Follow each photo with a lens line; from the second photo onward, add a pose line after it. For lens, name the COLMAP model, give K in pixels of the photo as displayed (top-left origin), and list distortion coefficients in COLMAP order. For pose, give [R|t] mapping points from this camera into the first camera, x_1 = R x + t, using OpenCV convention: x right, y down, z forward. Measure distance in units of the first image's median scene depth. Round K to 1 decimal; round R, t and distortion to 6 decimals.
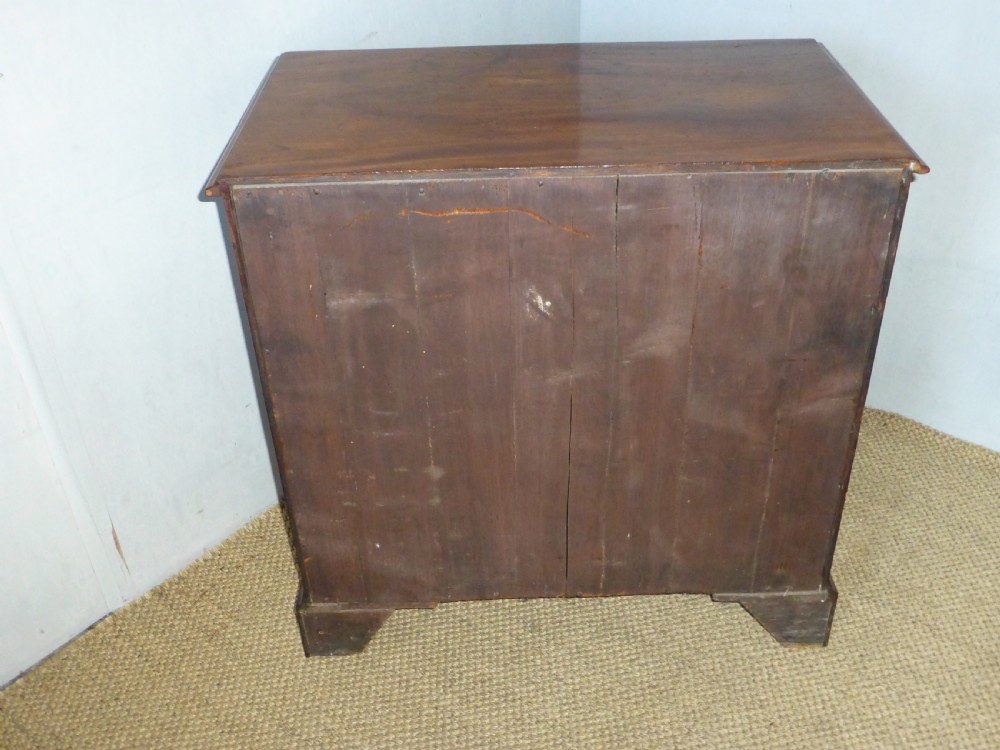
lens RADIAL K [[1033.4, 0, 503.9], [0, 1033.4, 372.8], [0, 0, 1]] dist [-0.034601, 0.000000]
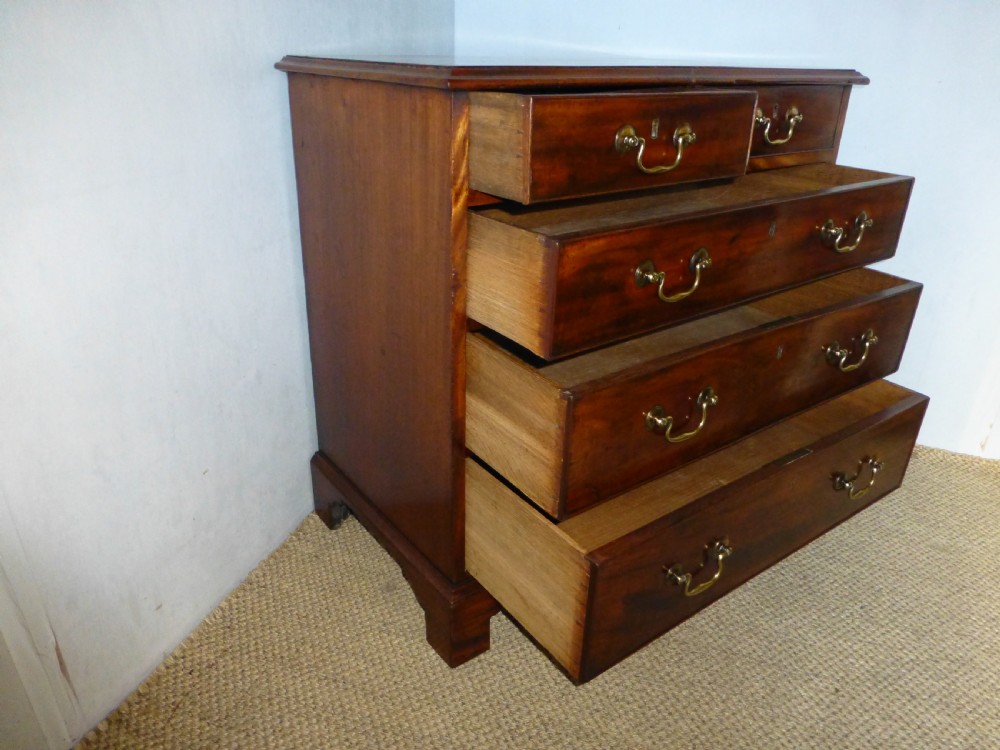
lens RADIAL K [[729.1, 0, 500.5], [0, 729.1, 369.6], [0, 0, 1]] dist [-0.033852, -0.008299]
pose [[0.940972, -0.103955, 0.322125, -0.216161], [0.160353, 0.975009, -0.153764, 0.087482], [-0.298090, 0.196341, 0.934126, 0.354201]]
